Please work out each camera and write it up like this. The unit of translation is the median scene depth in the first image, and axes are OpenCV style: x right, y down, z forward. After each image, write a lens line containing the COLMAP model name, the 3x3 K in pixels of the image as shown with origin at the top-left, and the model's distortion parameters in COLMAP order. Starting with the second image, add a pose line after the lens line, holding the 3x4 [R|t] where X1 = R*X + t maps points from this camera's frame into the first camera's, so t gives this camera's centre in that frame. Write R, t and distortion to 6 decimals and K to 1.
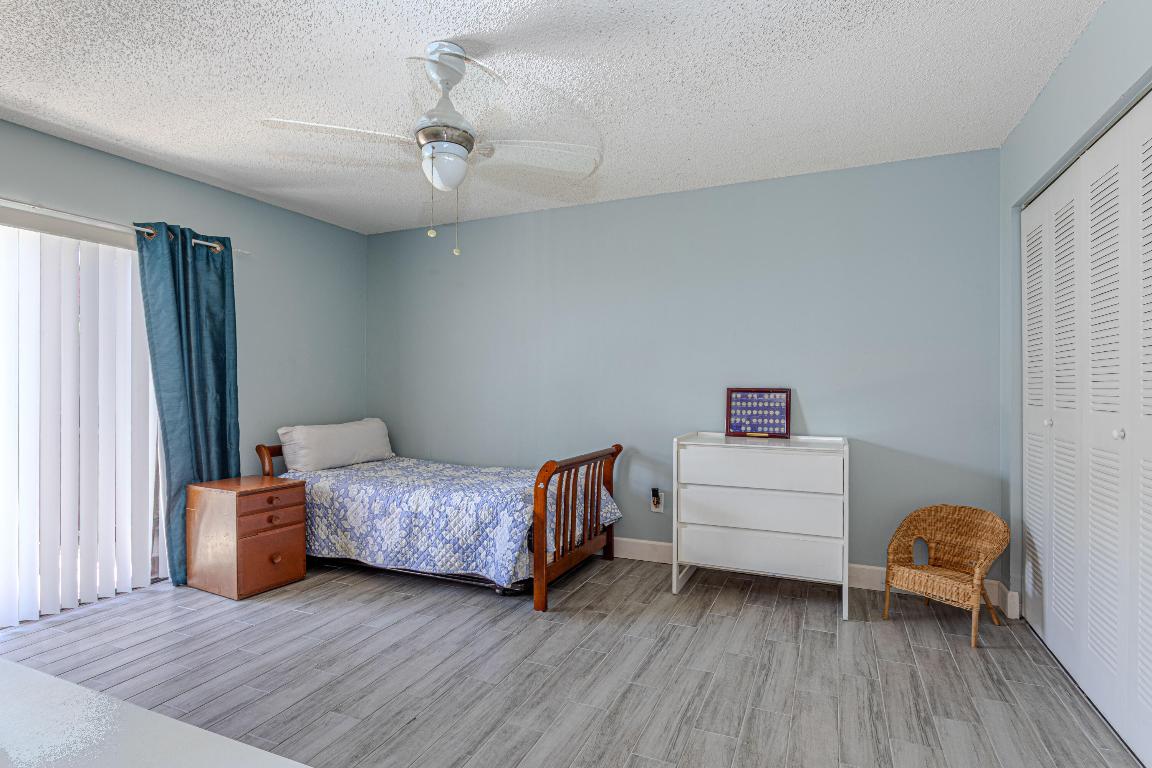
lens RADIAL K [[544.2, 0, 578.6], [0, 544.2, 391.7], [0, 0, 1]] dist [0.003054, 0.000062]
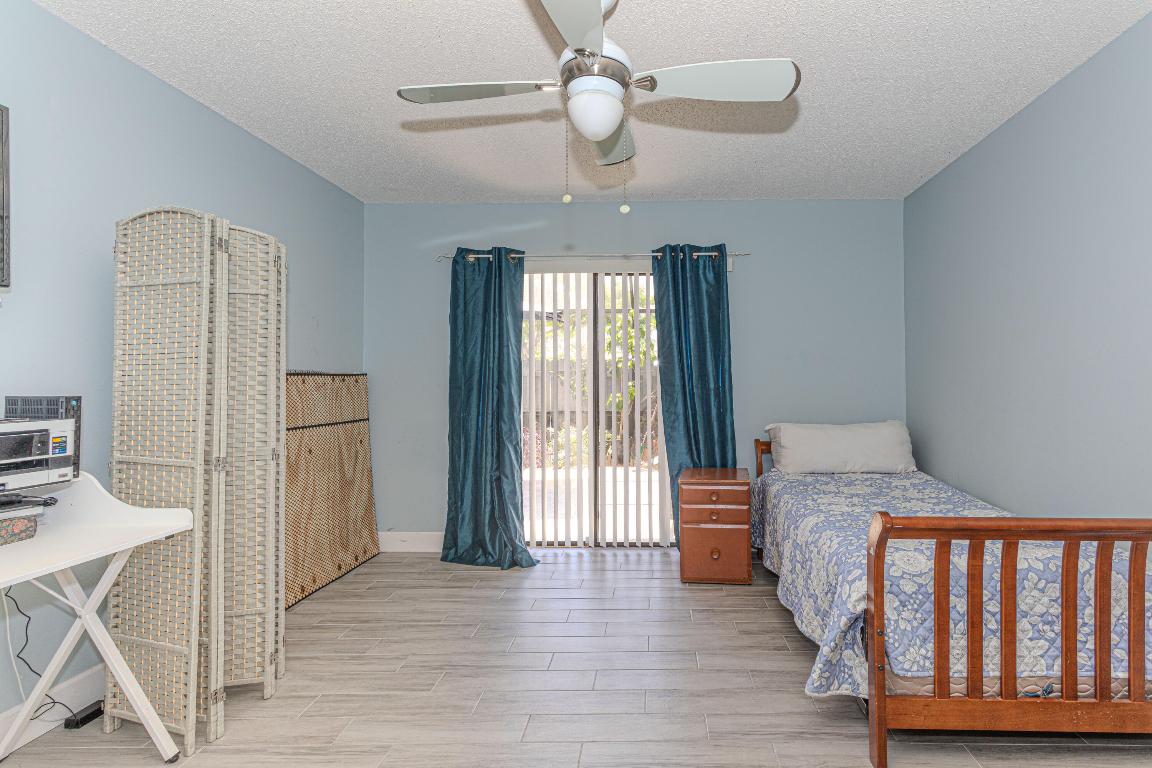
lens RADIAL K [[544.2, 0, 576.5], [0, 544.2, 377.5], [0, 0, 1]] dist [0.003054, 0.000062]
pose [[0.422497, -0.010037, -0.906309, 0.231975], [-0.001736, 0.999928, -0.011884, -0.005305], [0.906362, 0.006595, 0.422450, 0.320254]]
